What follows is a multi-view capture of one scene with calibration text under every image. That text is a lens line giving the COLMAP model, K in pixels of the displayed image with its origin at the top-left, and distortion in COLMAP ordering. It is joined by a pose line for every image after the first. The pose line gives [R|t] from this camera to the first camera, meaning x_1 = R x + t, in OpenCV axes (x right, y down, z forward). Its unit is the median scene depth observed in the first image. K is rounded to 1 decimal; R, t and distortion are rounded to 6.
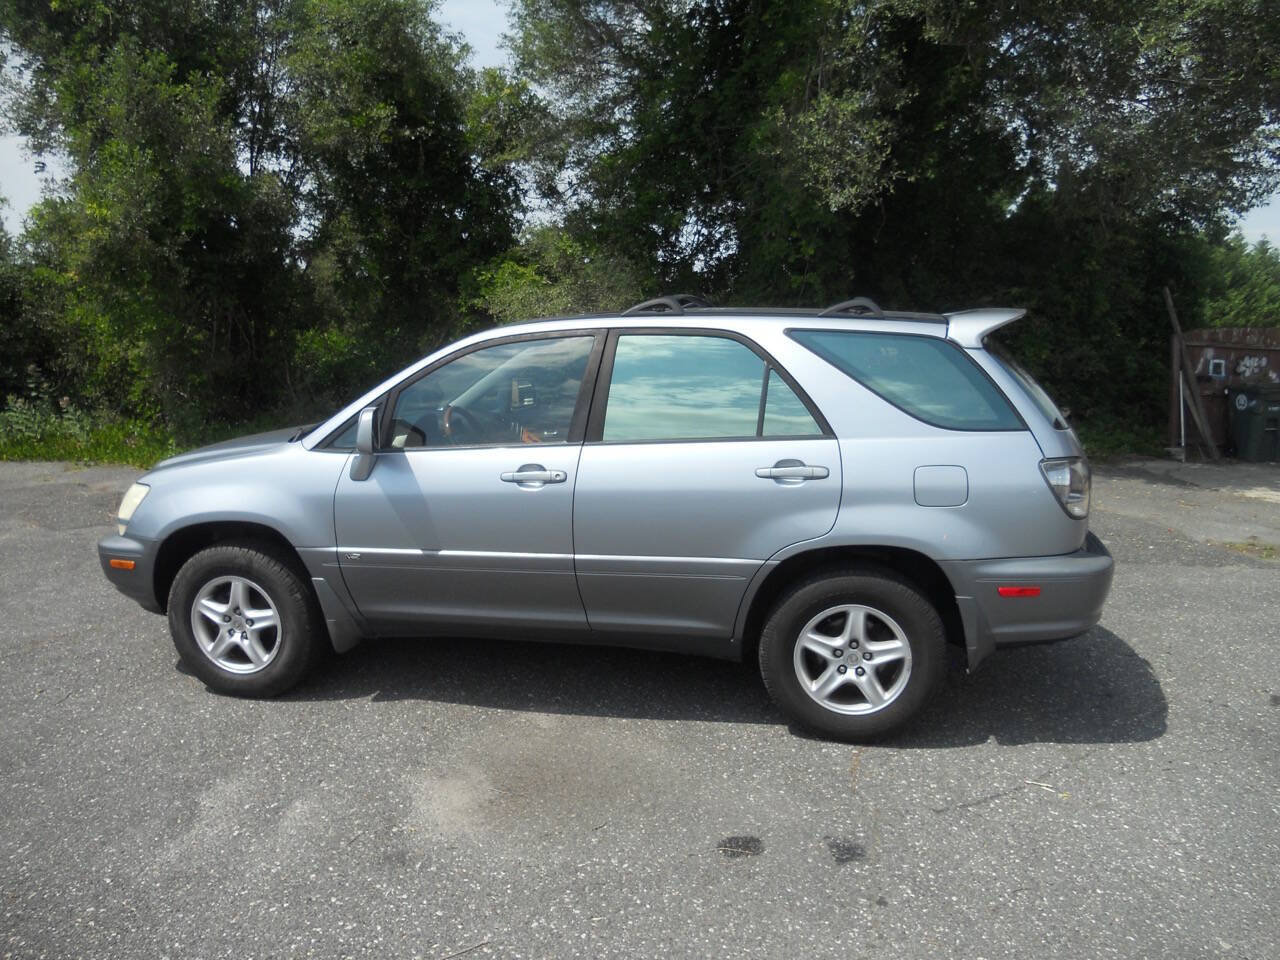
lens RADIAL K [[965.2, 0, 634.2], [0, 965.2, 478.2], [0, 0, 1]] dist [-0.050528, 0.010439]
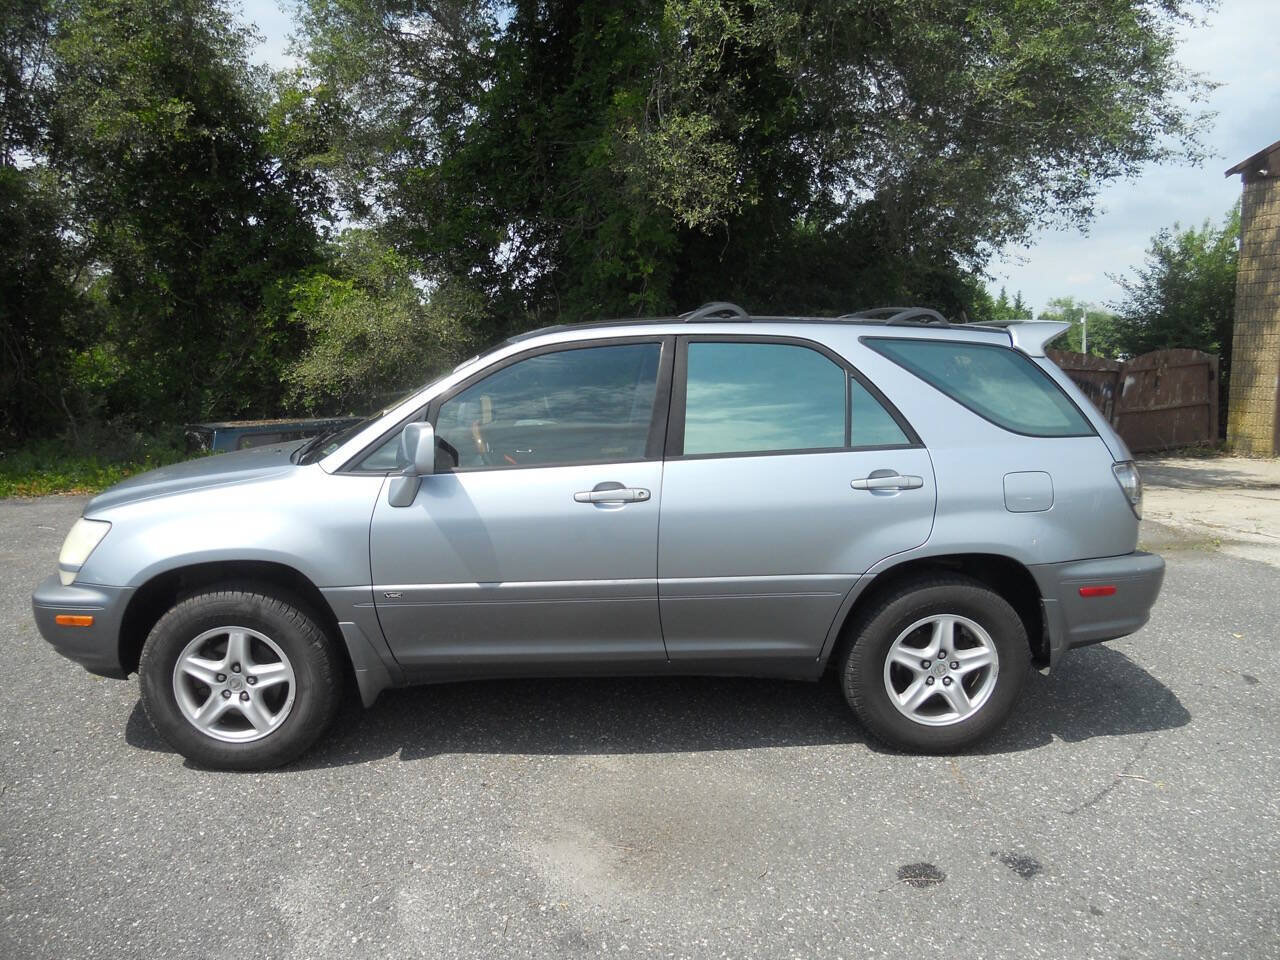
lens RADIAL K [[962.9, 0, 633.7], [0, 962.9, 478.9], [0, 0, 1]] dist [-0.043588, 0.004047]
pose [[0.968427, -0.026242, 0.247911, -0.302311], [0.031476, 0.999357, -0.017172, -0.001248], [-0.247301, 0.024433, 0.968631, 0.110752]]
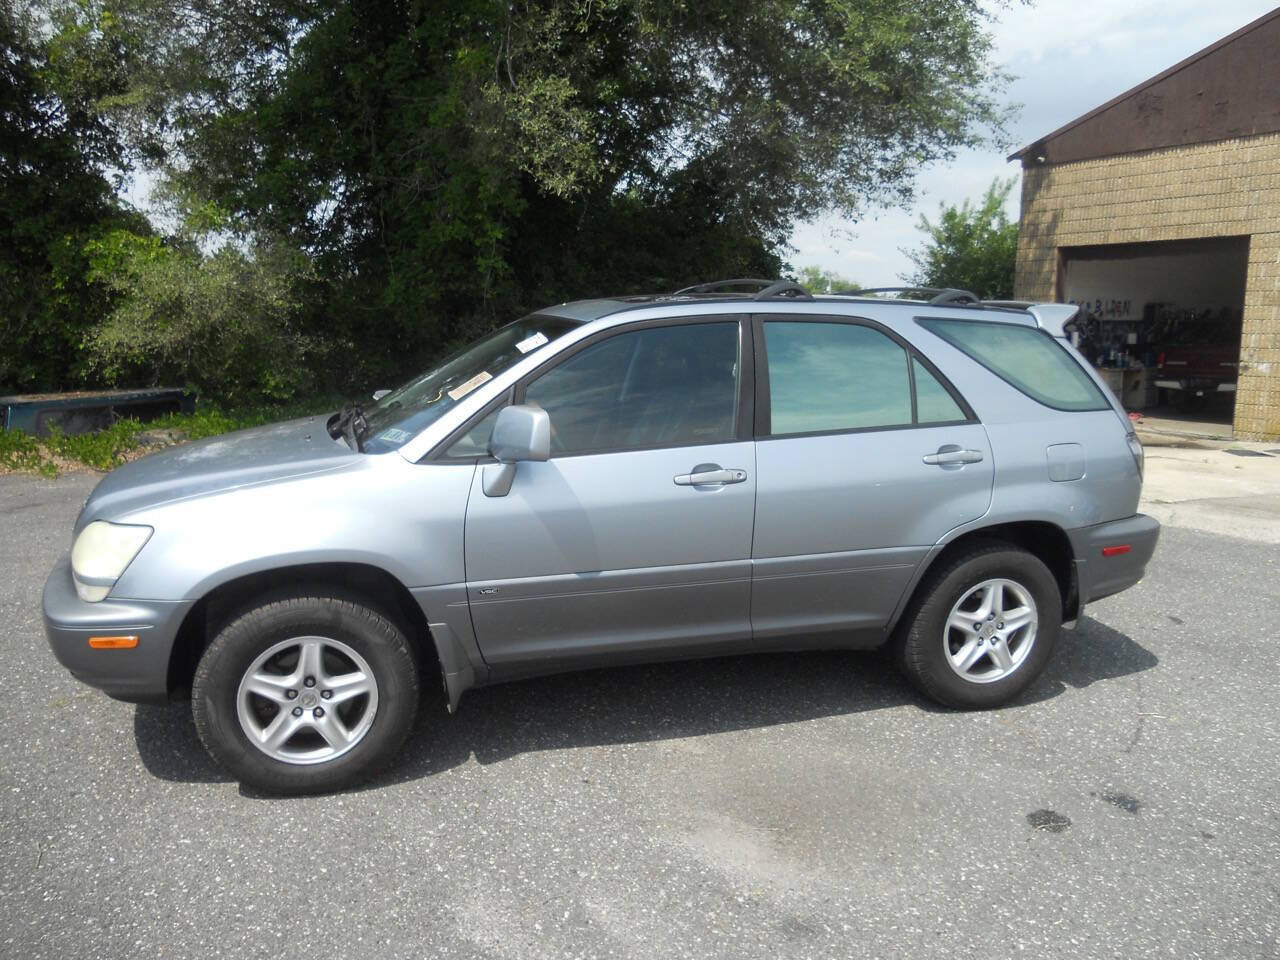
lens RADIAL K [[966.1, 0, 634.7], [0, 966.1, 475.6], [0, 0, 1]] dist [-0.036783, -0.002092]
pose [[0.881352, -0.061638, 0.468423, -0.573982], [0.056267, 0.998091, 0.025467, -0.029924], [-0.469099, 0.003911, 0.883137, 0.231901]]
